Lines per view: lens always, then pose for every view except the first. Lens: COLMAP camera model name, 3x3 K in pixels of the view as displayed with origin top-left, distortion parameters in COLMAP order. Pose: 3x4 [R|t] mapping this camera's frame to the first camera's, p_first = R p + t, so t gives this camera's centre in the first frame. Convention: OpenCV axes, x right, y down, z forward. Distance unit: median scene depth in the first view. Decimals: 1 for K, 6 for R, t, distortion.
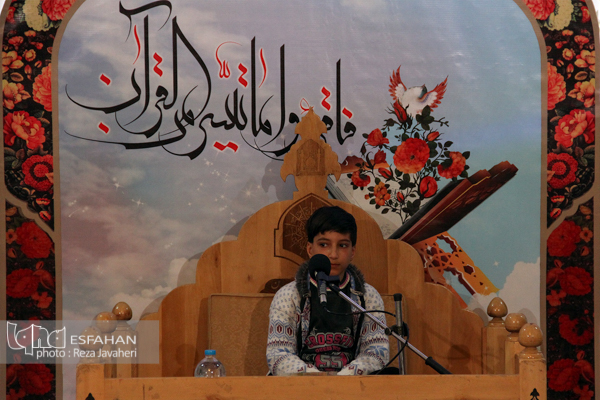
lens RADIAL K [[1532.0, 0, 333.3], [0, 1532.0, 232.0], [0, 0, 1]] dist [0.317940, 0.000000]
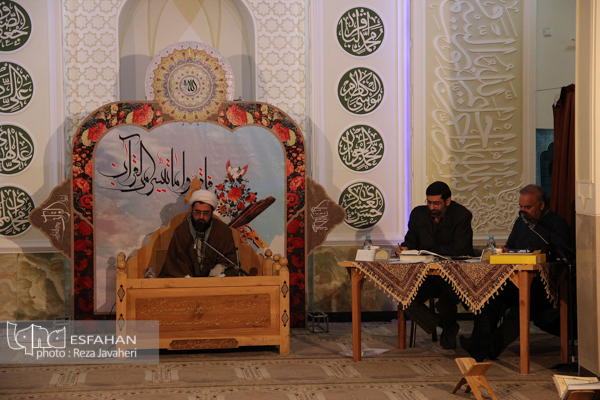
lens RADIAL K [[1370.0, 0, 322.5], [0, 1370.0, 202.1], [0, 0, 1]] dist [0.248960, 0.000000]
pose [[0.991647, -0.003844, 0.128922, -0.098609], [0.001219, 0.999790, 0.020439, -0.083046], [-0.128974, -0.020111, 0.991444, -1.287997]]
